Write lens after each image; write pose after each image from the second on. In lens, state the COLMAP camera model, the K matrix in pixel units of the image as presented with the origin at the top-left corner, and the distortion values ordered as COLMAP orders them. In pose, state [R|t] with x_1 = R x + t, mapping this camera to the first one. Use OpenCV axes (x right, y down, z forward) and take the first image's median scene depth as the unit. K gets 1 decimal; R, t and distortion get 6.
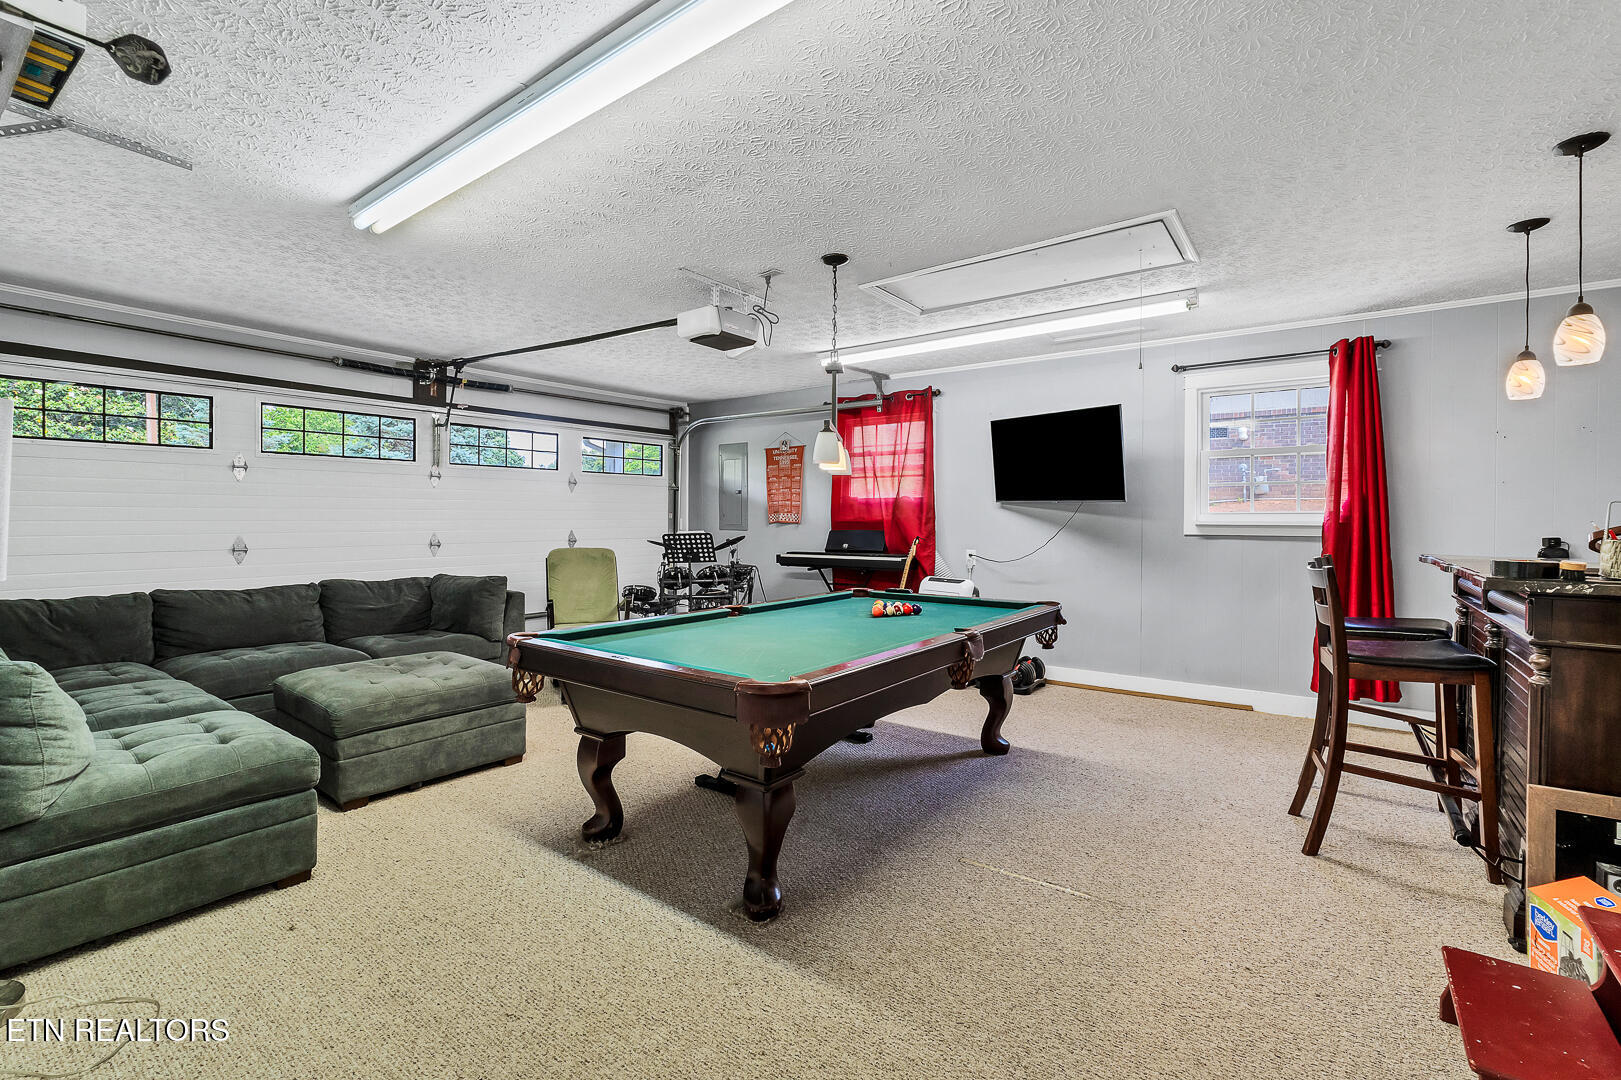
lens RADIAL K [[707.5, 0, 812.7], [0, 707.5, 531.3], [0, 0, 1]] dist [-0.006462, -0.000395]
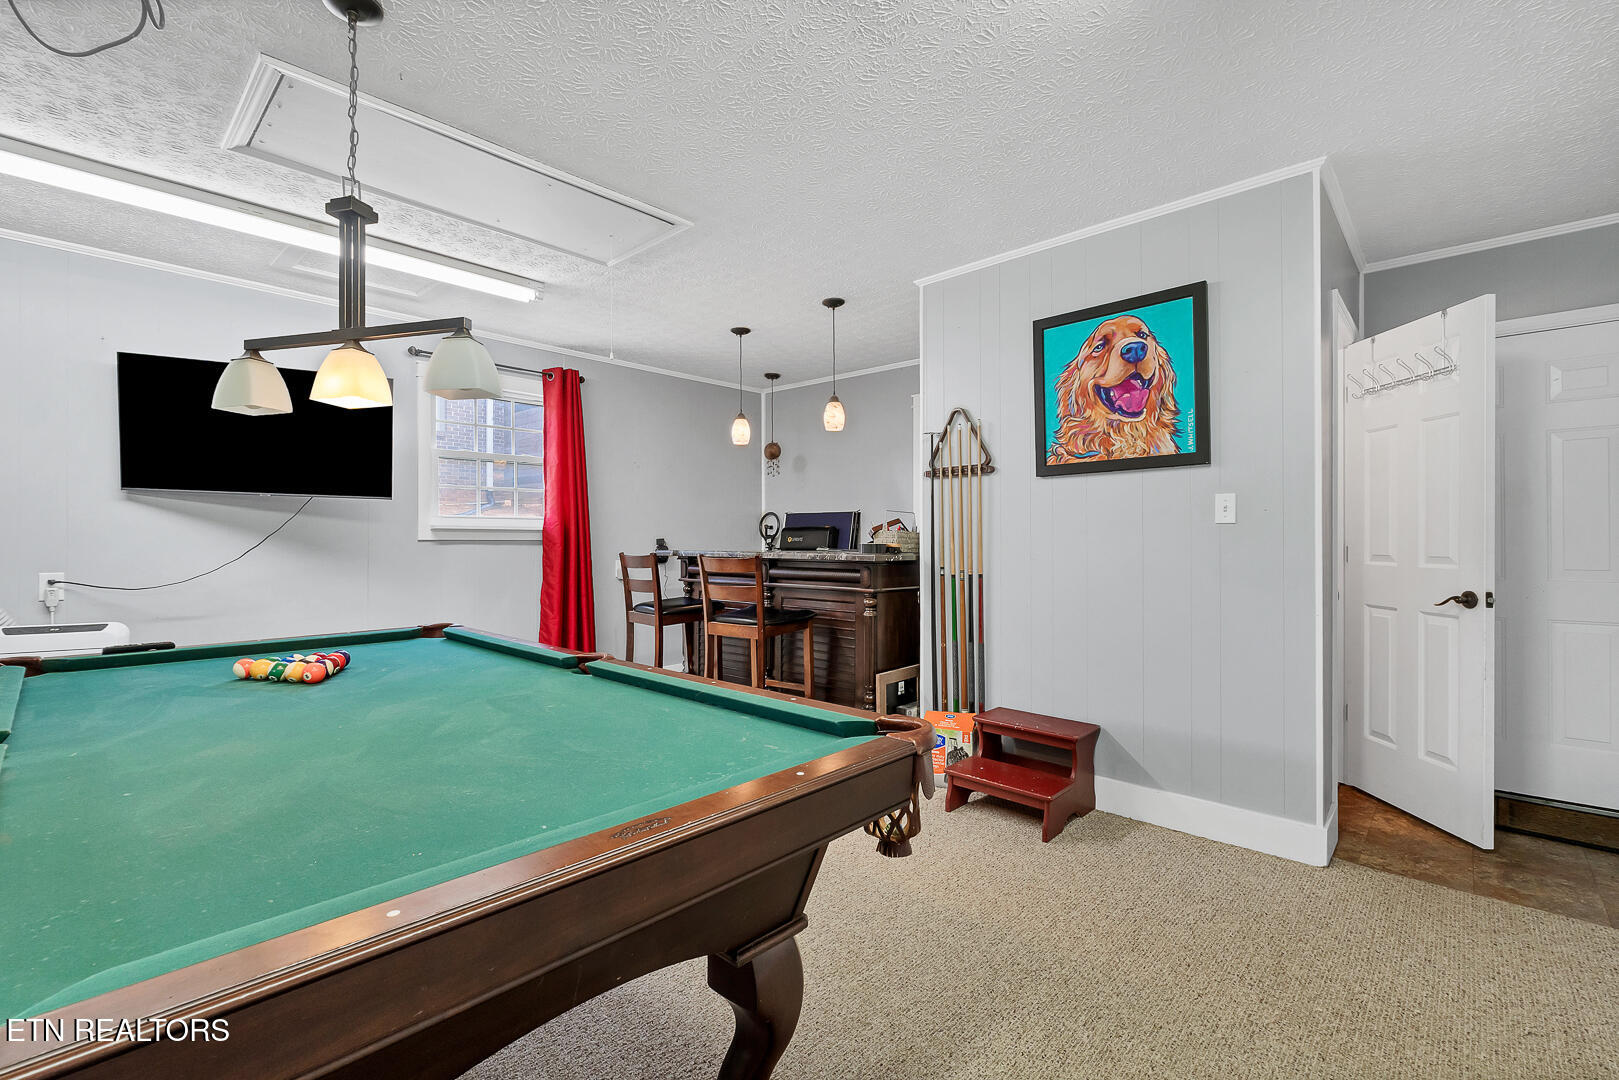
lens RADIAL K [[706.6, 0, 817.6], [0, 706.6, 540.3], [0, 0, 1]] dist [-0.006462, -0.000395]
pose [[0.110041, -0.004903, 0.993915, -0.304696], [0.017213, 0.999847, 0.003027, 0.011083], [-0.993778, 0.016775, 0.110108, 0.409516]]
